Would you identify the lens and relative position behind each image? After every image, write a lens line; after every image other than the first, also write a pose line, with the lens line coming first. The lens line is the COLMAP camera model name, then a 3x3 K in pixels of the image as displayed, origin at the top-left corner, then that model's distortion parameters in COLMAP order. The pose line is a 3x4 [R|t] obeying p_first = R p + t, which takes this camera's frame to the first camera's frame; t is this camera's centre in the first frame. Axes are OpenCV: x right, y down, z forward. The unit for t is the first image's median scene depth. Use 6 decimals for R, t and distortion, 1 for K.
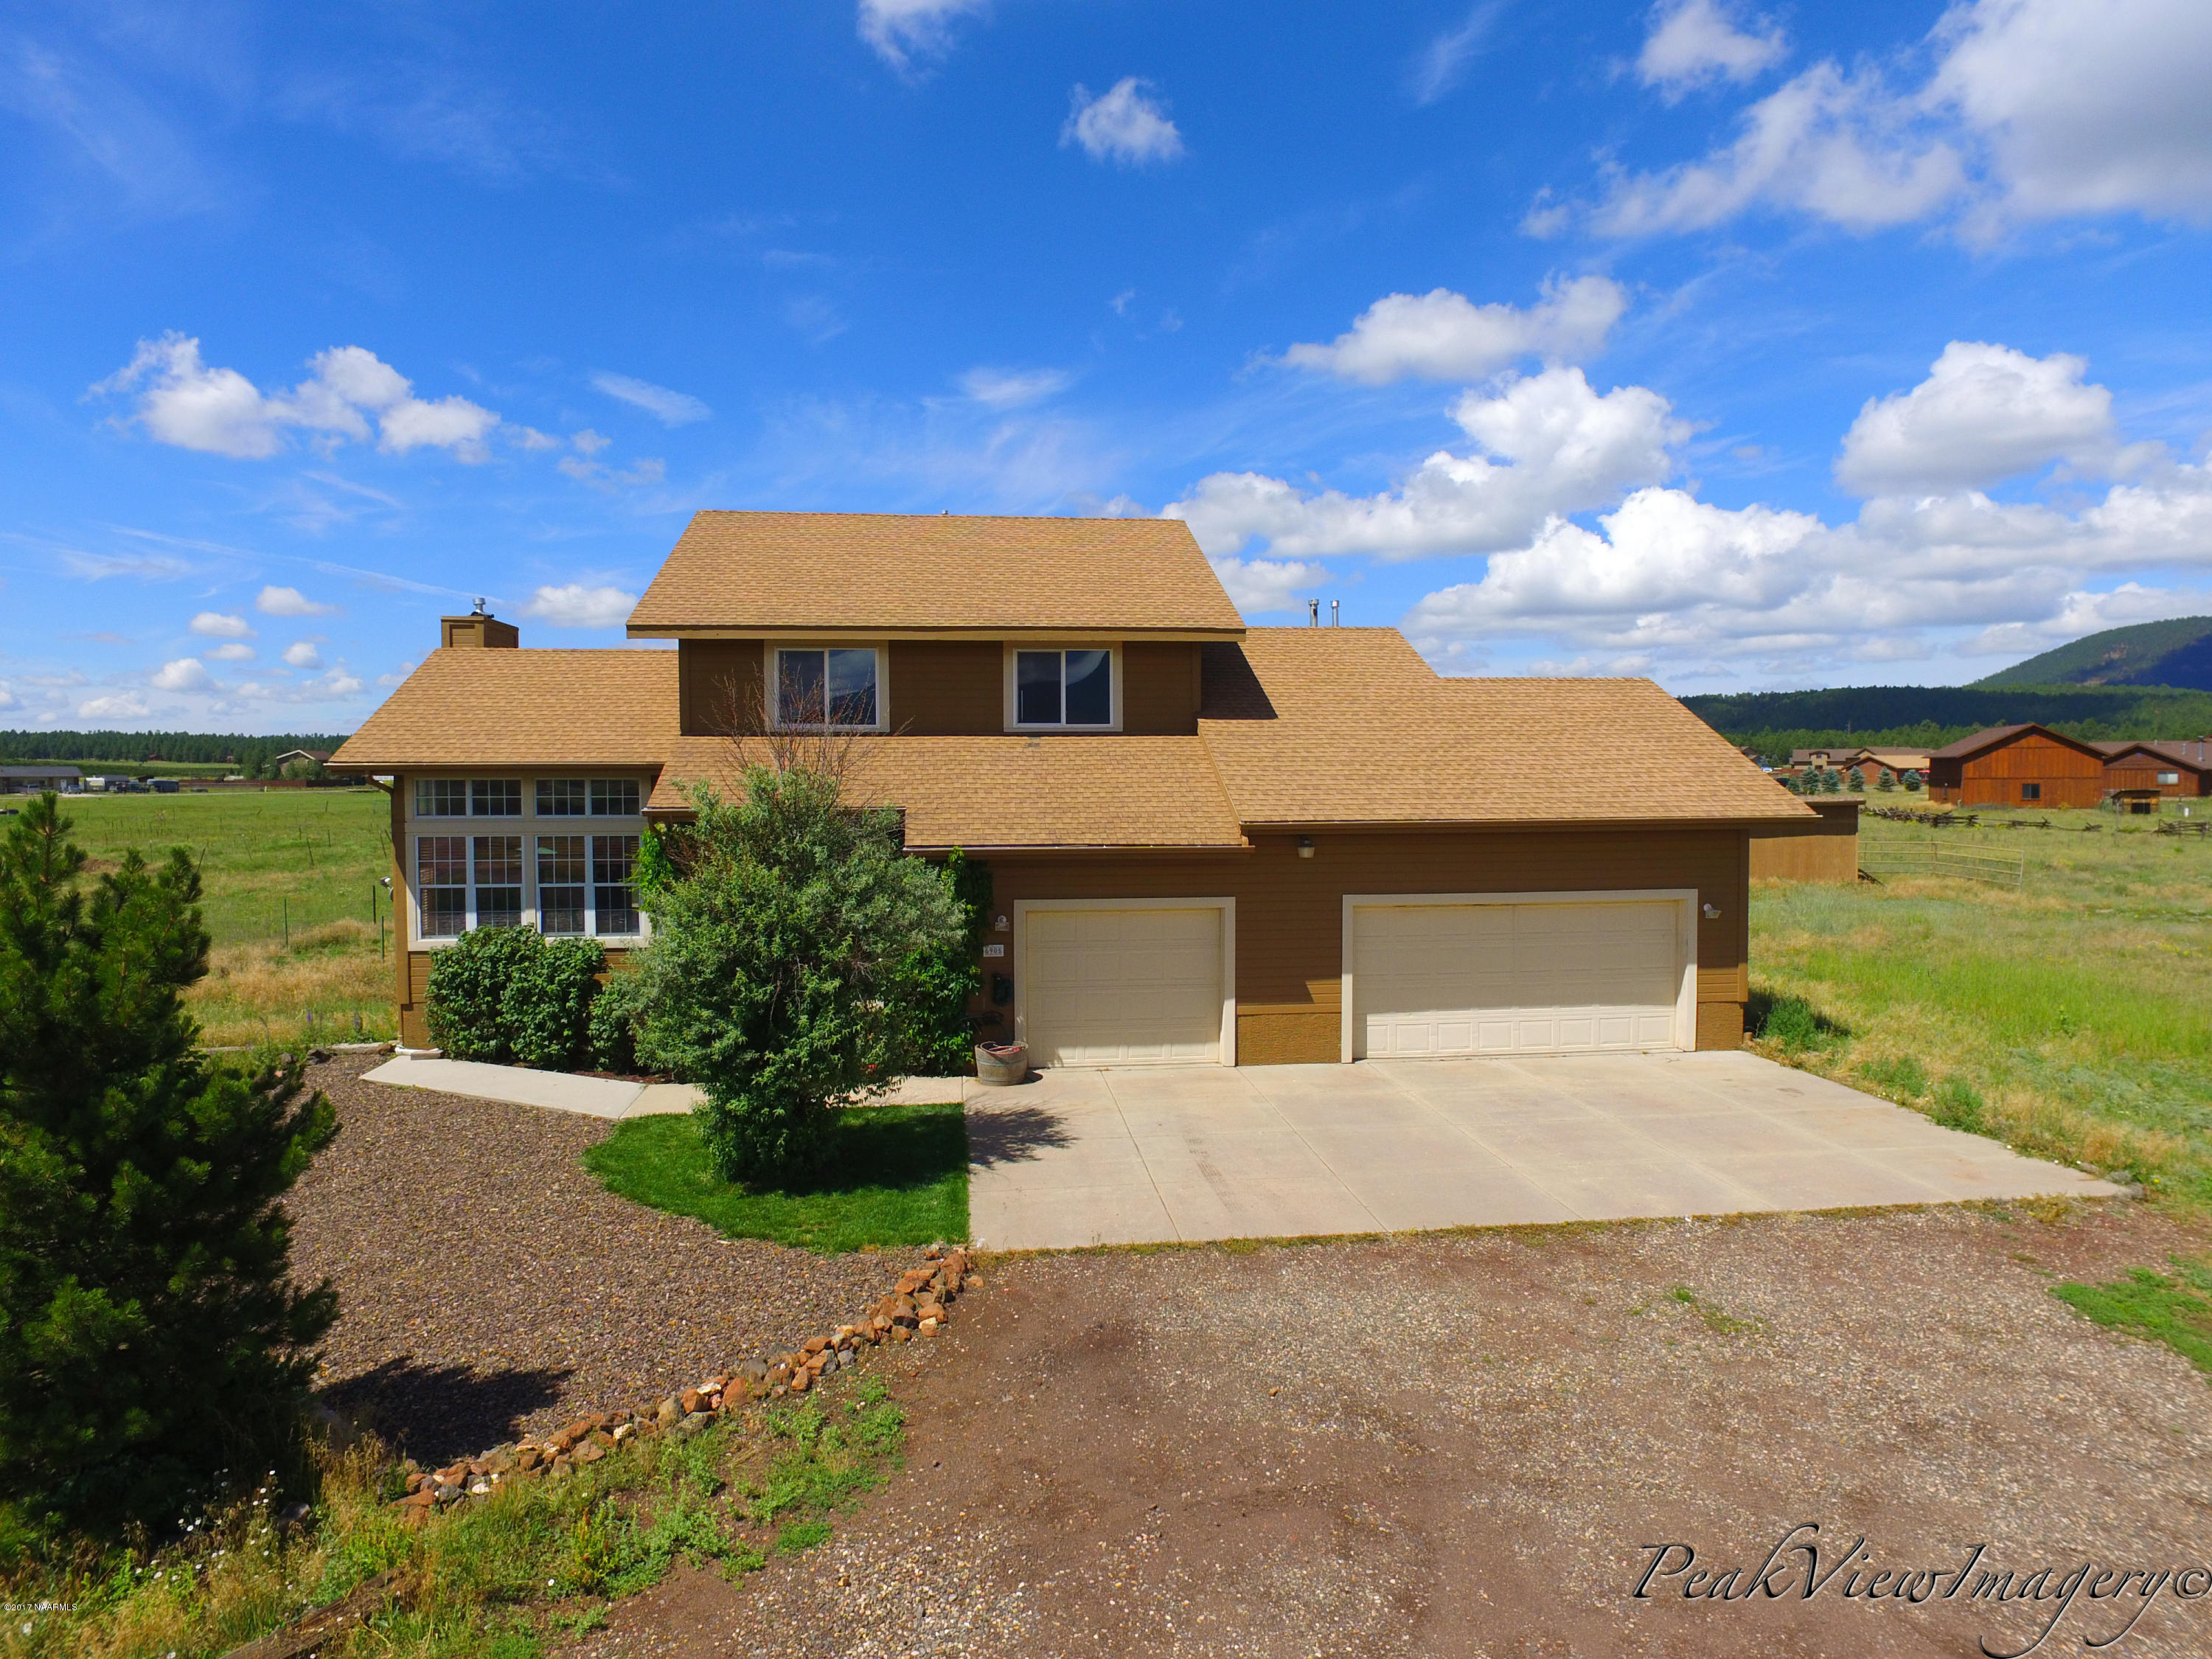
lens RADIAL K [[1262.1, 0, 1106.0], [0, 1262.1, 829.5], [0, 0, 1]] dist [0.001229, 0.000394]
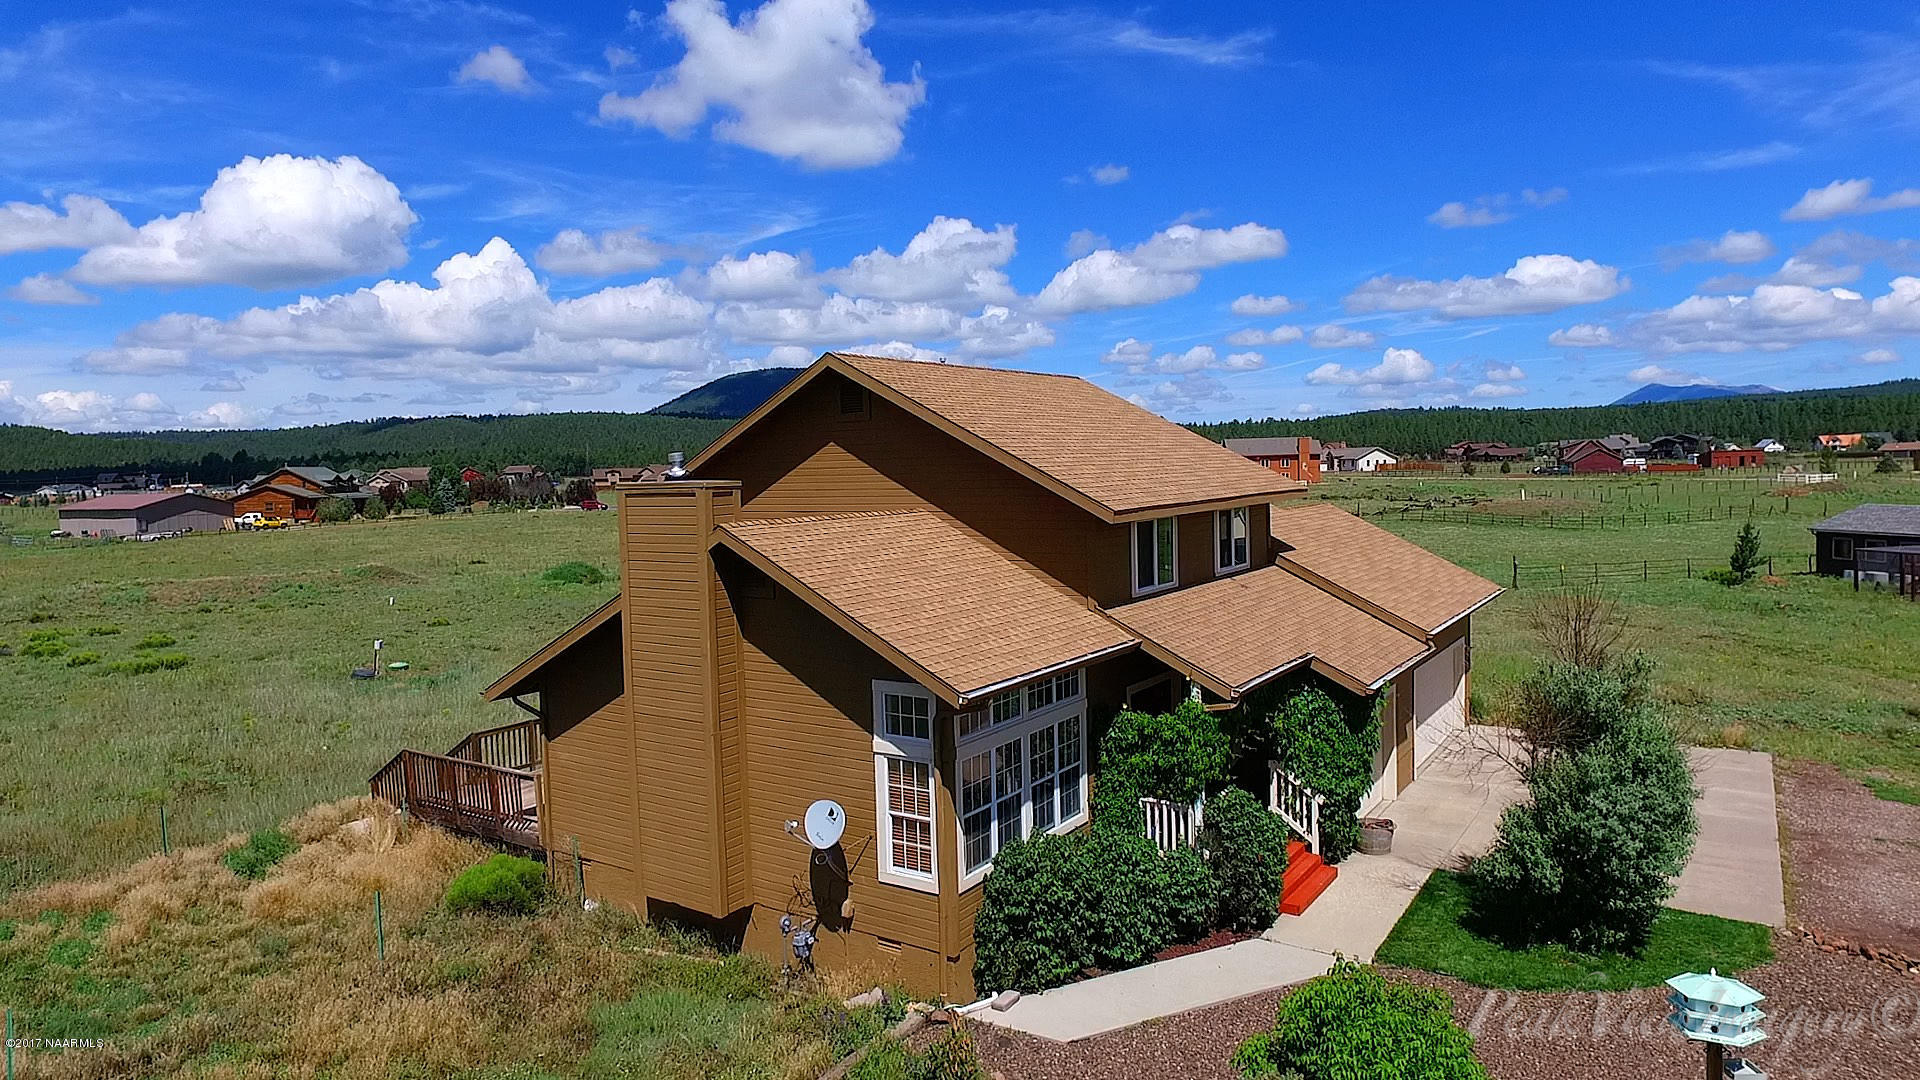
lens RADIAL K [[1154.8, 0, 960.0], [0, 1154.8, 540.0], [0, 0, 1]] dist [0.000153, 0.003940]
pose [[0.664180, -0.063815, 0.744844, -1.136746], [0.063371, 0.997570, 0.028960, -0.173345], [-0.744882, 0.027967, 0.666610, 0.445247]]
